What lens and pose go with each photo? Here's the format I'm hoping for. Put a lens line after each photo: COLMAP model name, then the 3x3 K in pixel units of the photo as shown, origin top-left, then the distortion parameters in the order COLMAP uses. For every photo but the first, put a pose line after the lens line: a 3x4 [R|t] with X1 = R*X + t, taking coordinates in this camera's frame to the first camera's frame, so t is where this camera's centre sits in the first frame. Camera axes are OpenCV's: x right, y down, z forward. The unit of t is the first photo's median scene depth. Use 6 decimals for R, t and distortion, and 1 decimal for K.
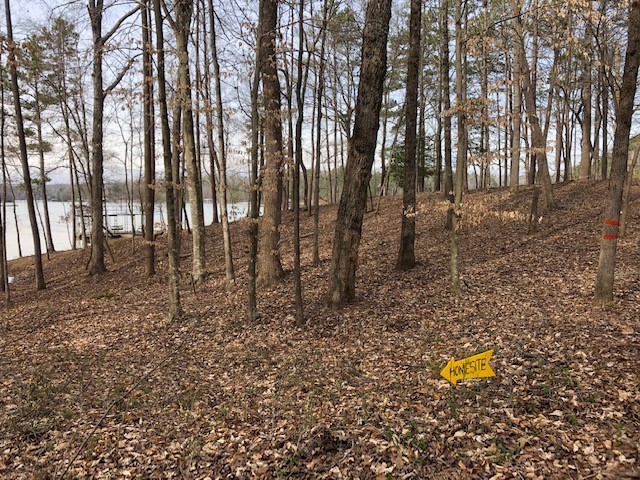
lens RADIAL K [[523.2, 0, 320.0], [0, 523.2, 240.0], [0, 0, 1]] dist [0.014455, 0.009029]
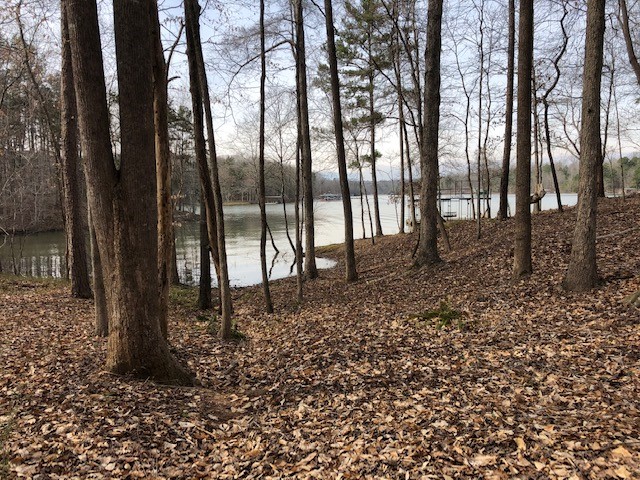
lens RADIAL K [[523.2, 0, 320.0], [0, 523.2, 240.0], [0, 0, 1]] dist [0.014455, 0.009029]
pose [[0.821360, 0.032104, -0.569505, -0.100116], [-0.027628, 0.999482, 0.016497, 0.015823], [0.569740, 0.002185, 0.821822, 0.238506]]
